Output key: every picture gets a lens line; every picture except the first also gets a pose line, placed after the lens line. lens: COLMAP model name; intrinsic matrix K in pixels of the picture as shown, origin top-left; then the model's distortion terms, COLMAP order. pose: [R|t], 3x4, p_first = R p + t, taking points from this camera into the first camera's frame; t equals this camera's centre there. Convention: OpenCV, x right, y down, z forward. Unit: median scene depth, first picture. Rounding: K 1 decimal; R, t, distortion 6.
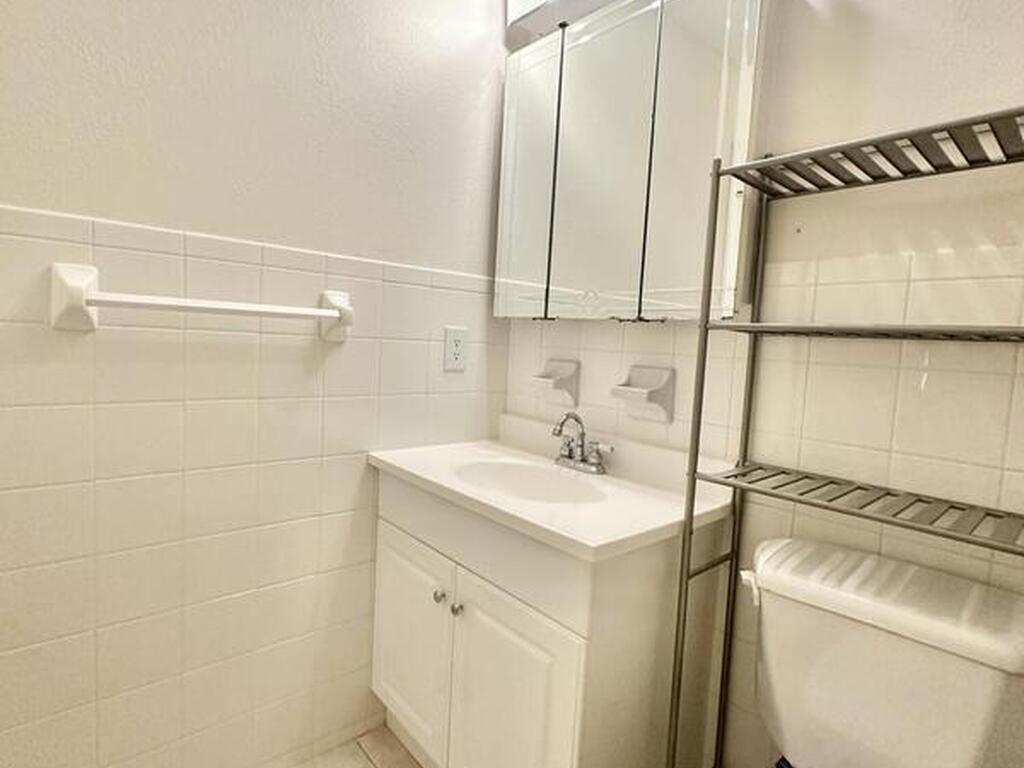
lens RADIAL K [[537.4, 0, 512.0], [0, 537.4, 384.0], [0, 0, 1]] dist [0.000539, -0.000137]
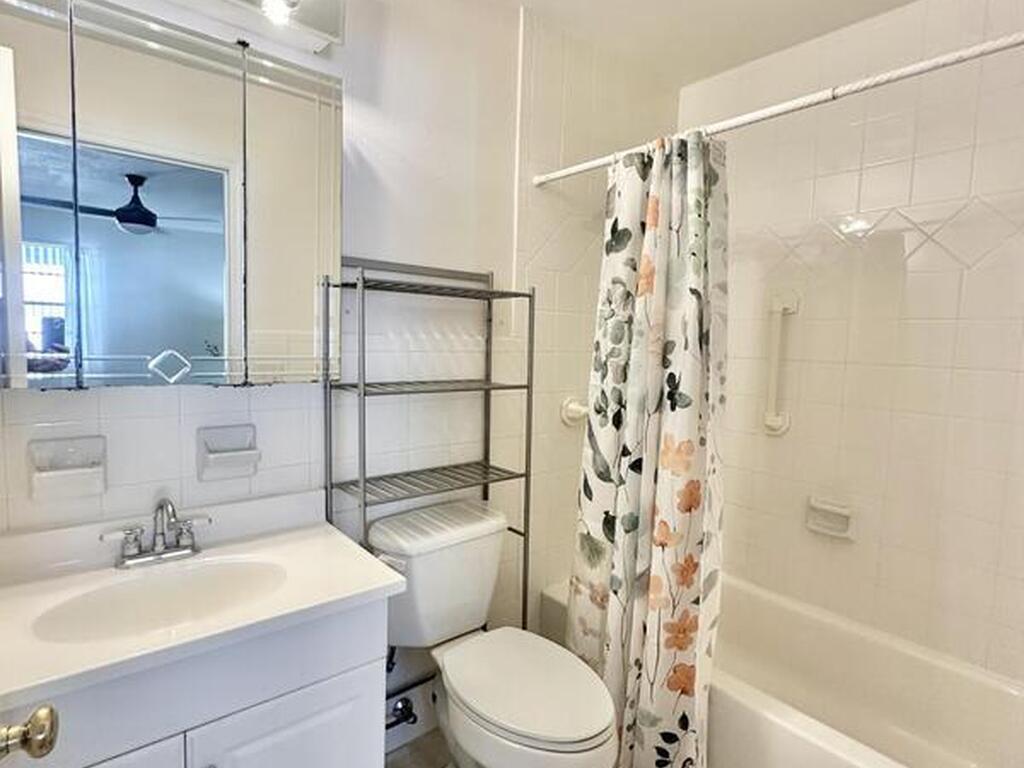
lens RADIAL K [[537.4, 0, 512.0], [0, 537.4, 384.0], [0, 0, 1]] dist [0.000539, -0.000137]
pose [[0.032337, -0.127424, 0.991321, -0.756064], [0.050823, 0.990766, 0.125695, -0.223592], [-0.998184, 0.046317, 0.038514, 0.461437]]
